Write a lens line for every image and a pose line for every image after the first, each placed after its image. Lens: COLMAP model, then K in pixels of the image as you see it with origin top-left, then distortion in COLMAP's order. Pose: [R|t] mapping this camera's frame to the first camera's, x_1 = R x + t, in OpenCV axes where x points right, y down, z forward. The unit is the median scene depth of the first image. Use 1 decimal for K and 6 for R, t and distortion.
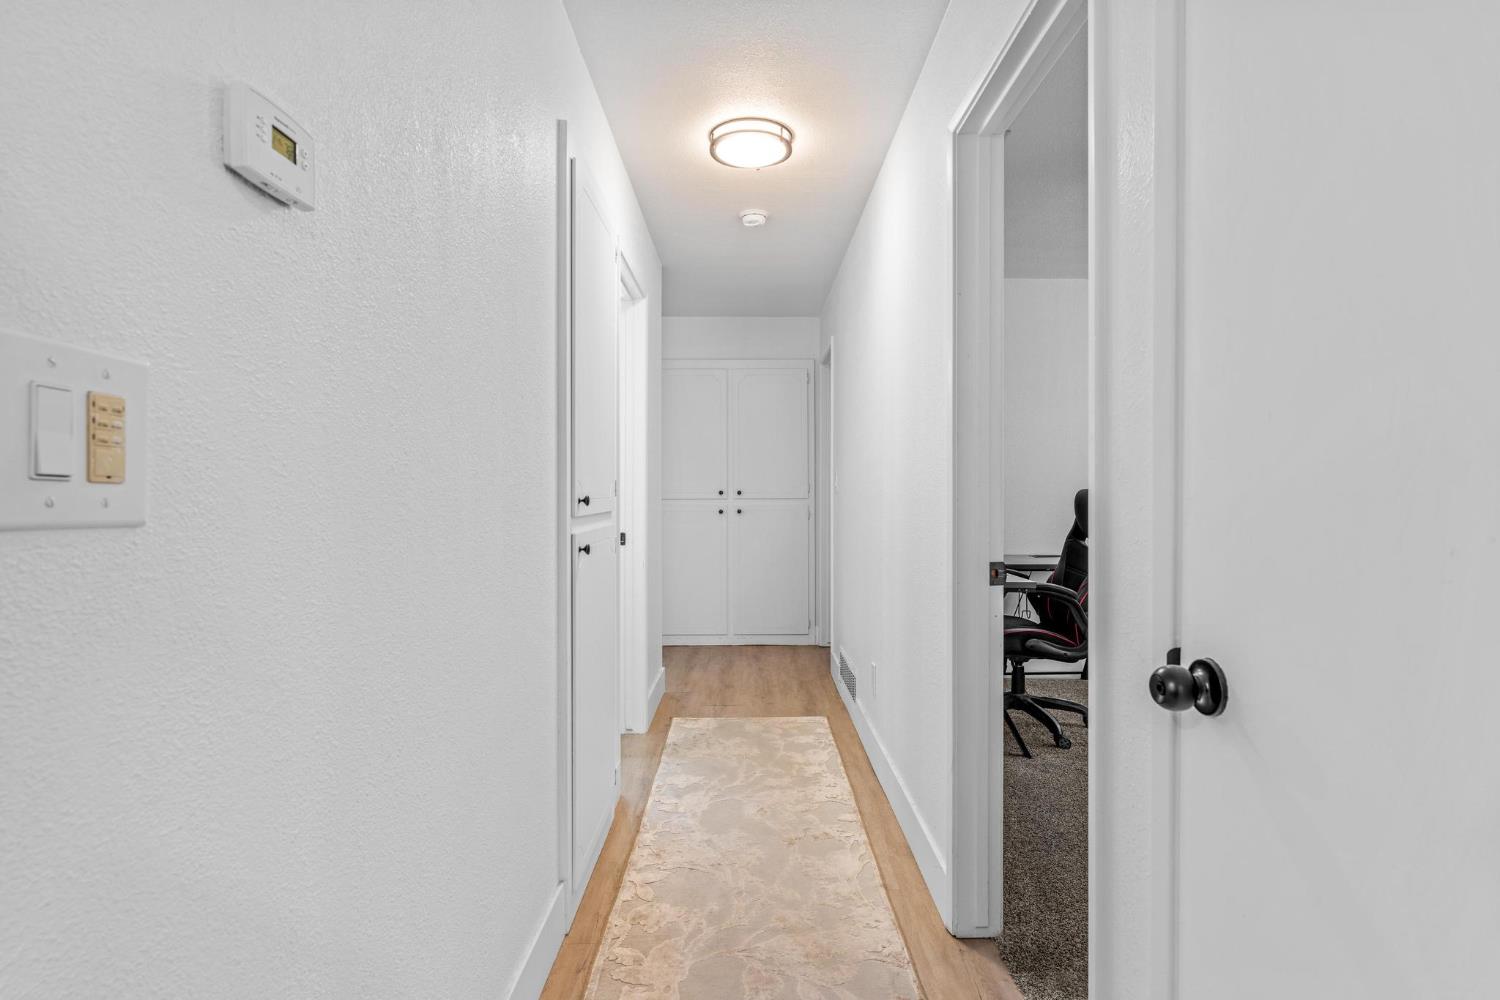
lens RADIAL K [[803.9, 0, 761.6], [0, 803.9, 488.6], [0, 0, 1]] dist [0.000315, 0.000432]
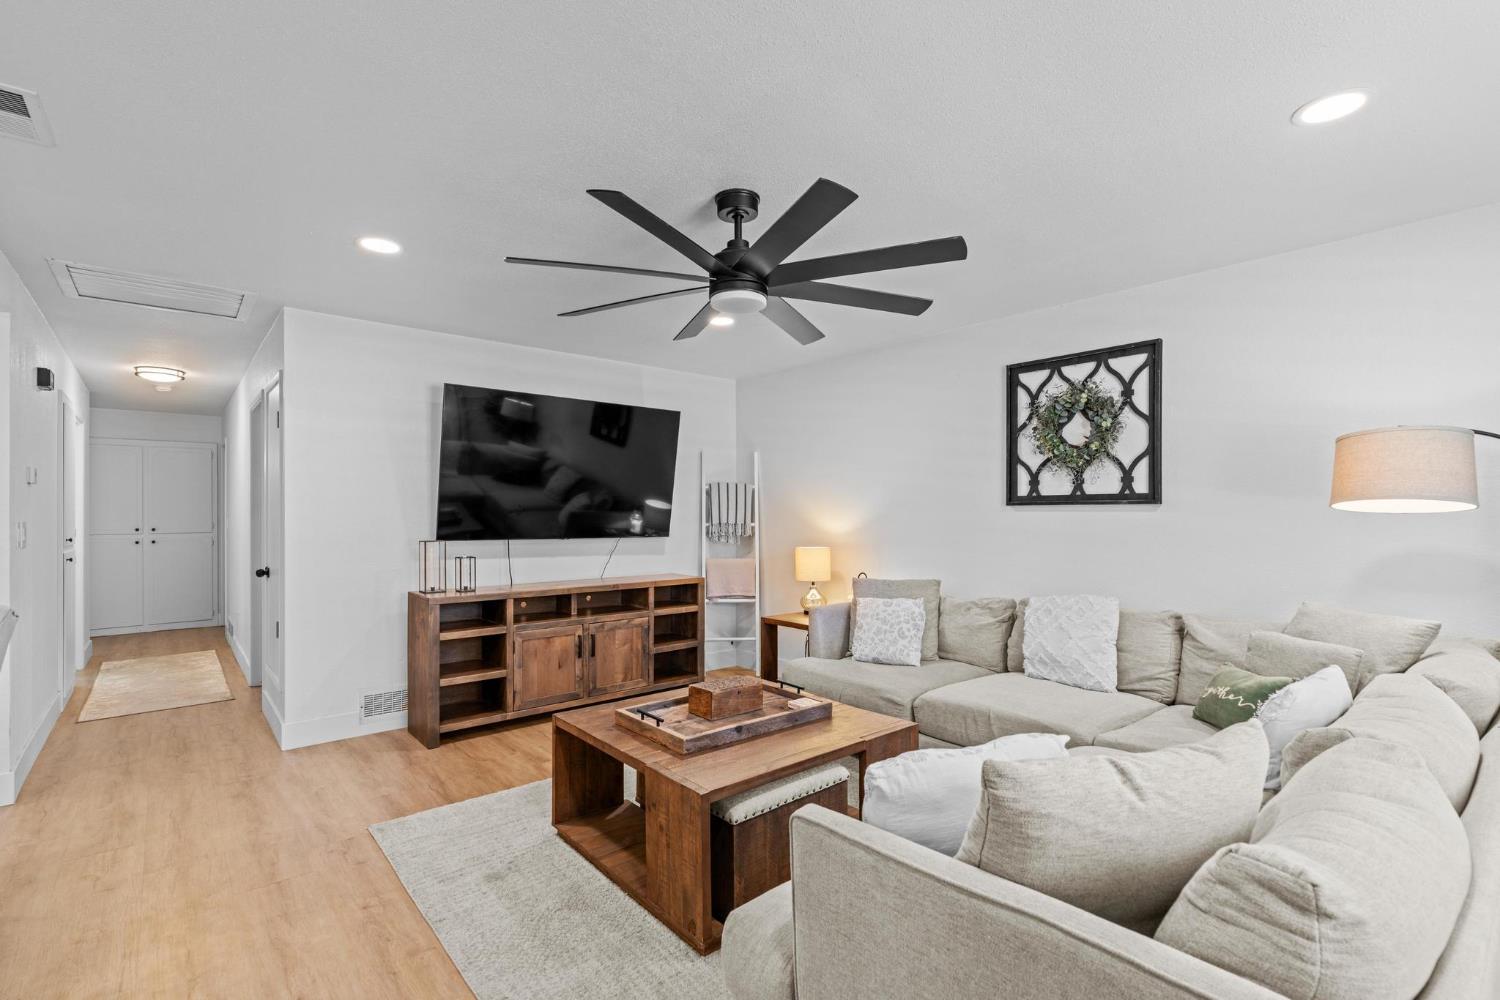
lens RADIAL K [[696.1, 0, 758.8], [0, 696.1, 514.1], [0, 0, 1]] dist [-0.000529, 0.000072]
pose [[0.772240, -0.004494, 0.635316, 0.029454], [0.003901, 0.999990, 0.002332, -0.032551], [-0.635319, 0.000677, 0.772249, -1.063159]]
